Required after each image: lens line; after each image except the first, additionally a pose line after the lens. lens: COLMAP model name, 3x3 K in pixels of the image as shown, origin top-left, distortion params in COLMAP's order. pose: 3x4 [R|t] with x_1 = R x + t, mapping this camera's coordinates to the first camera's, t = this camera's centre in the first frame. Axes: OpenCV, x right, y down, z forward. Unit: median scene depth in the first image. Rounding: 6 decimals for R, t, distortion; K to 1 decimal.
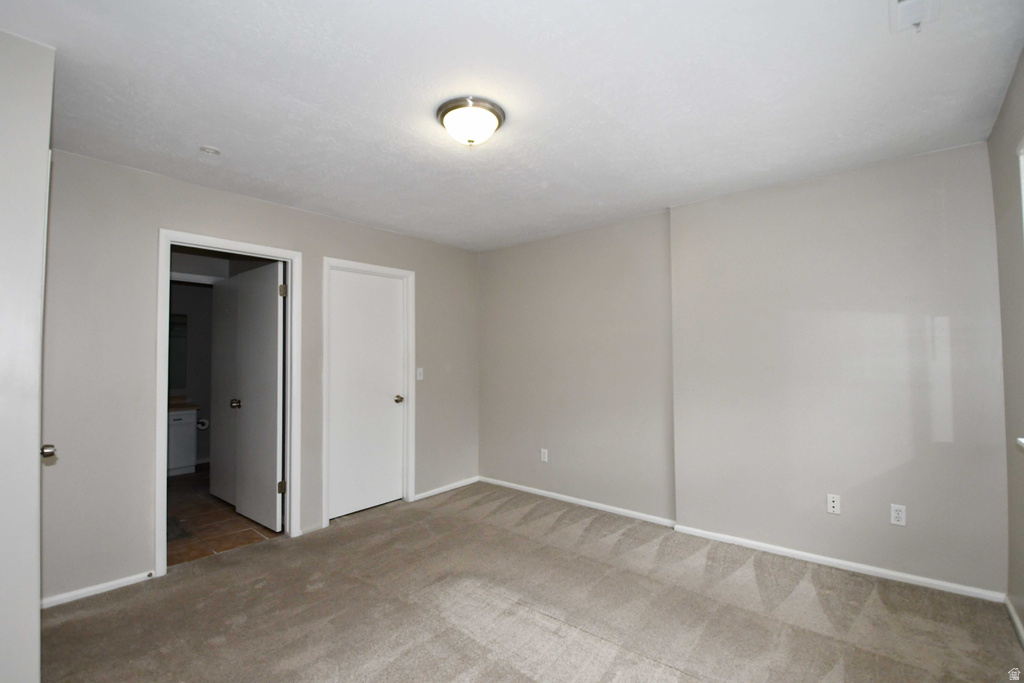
lens RADIAL K [[463.9, 0, 514.1], [0, 463.9, 345.5], [0, 0, 1]] dist [0.000439, -0.011836]
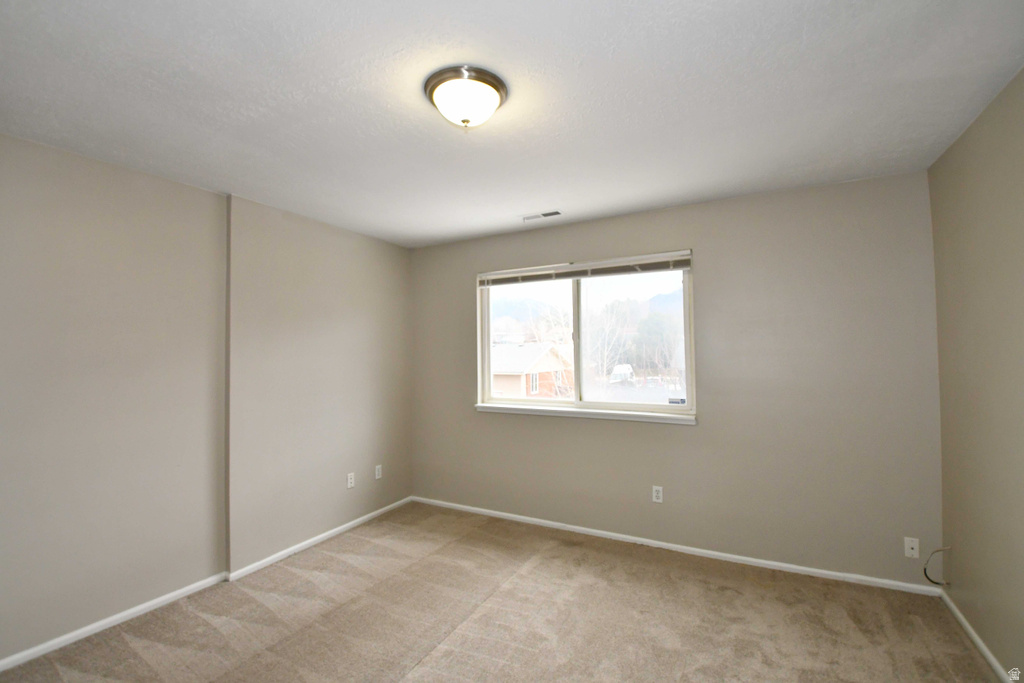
lens RADIAL K [[463.9, 0, 514.1], [0, 463.9, 345.5], [0, 0, 1]] dist [0.000439, -0.011836]
pose [[-0.213053, 0.012745, 0.976957, -0.714709], [-0.024419, 0.999533, -0.018365, -0.031215], [-0.976735, -0.027769, -0.212643, 0.837698]]
